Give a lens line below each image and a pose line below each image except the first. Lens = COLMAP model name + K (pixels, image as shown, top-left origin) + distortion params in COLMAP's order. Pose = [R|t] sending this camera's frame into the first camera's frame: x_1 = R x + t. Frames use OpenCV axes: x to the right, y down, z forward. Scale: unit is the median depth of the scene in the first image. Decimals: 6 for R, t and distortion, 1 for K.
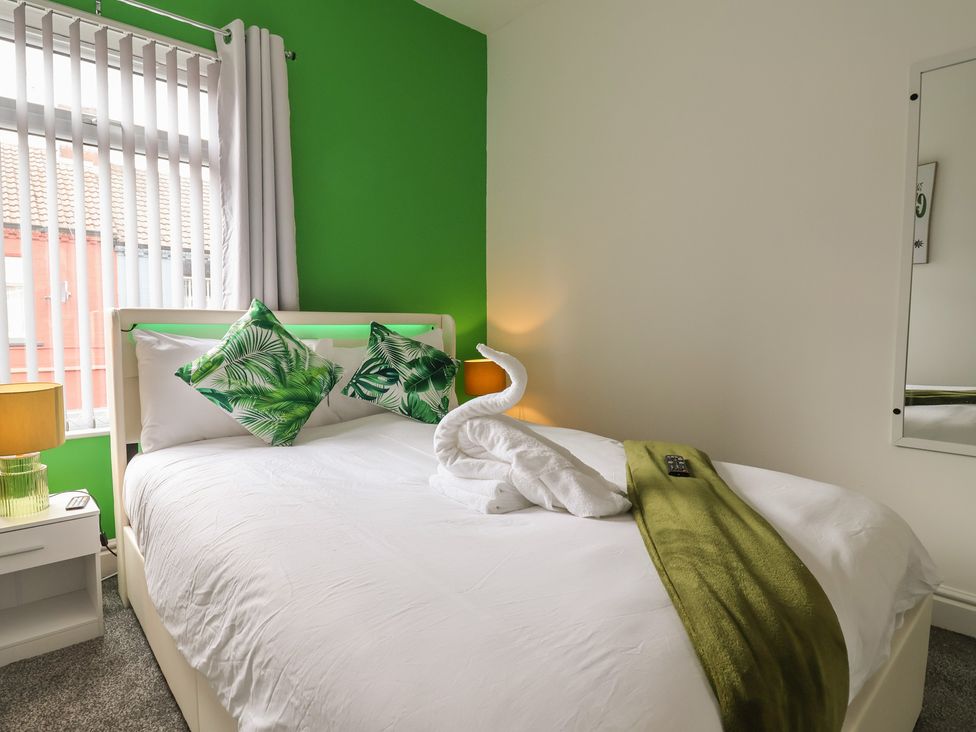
lens RADIAL K [[551.1, 0, 483.5], [0, 551.1, 366.1], [0, 0, 1]] dist [-0.016509, -0.000363]
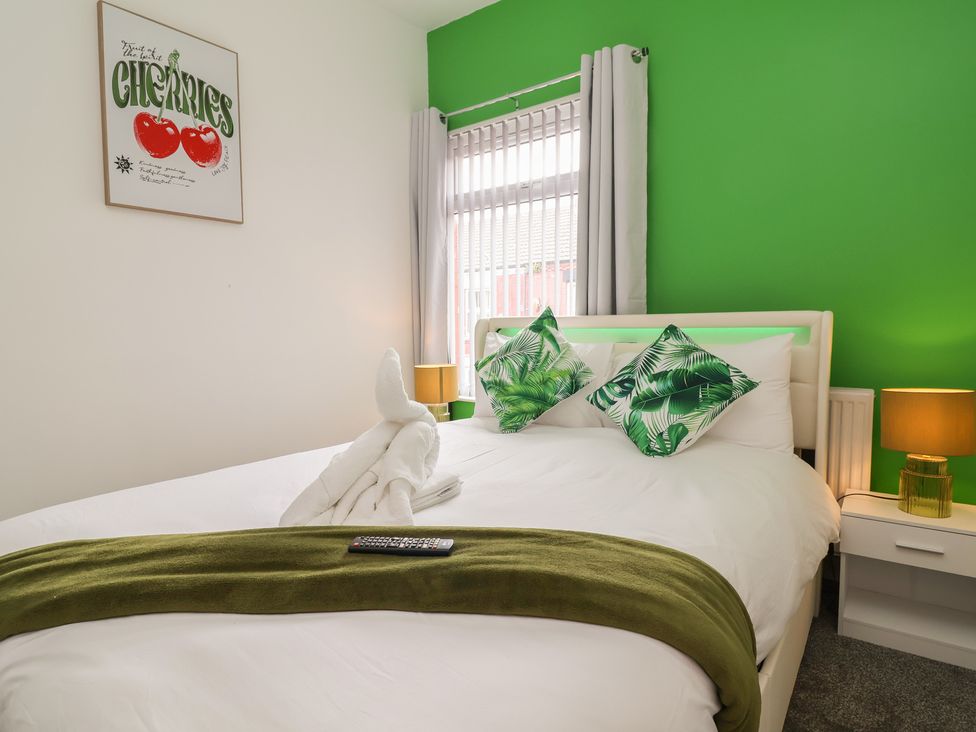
lens RADIAL K [[551.1, 0, 483.5], [0, 551.1, 366.1], [0, 0, 1]] dist [-0.016509, -0.000363]
pose [[0.151387, 0.064409, -0.986374, 0.705063], [-0.068435, 0.996163, 0.054545, -0.051488], [0.986103, 0.059246, 0.155214, 0.698378]]
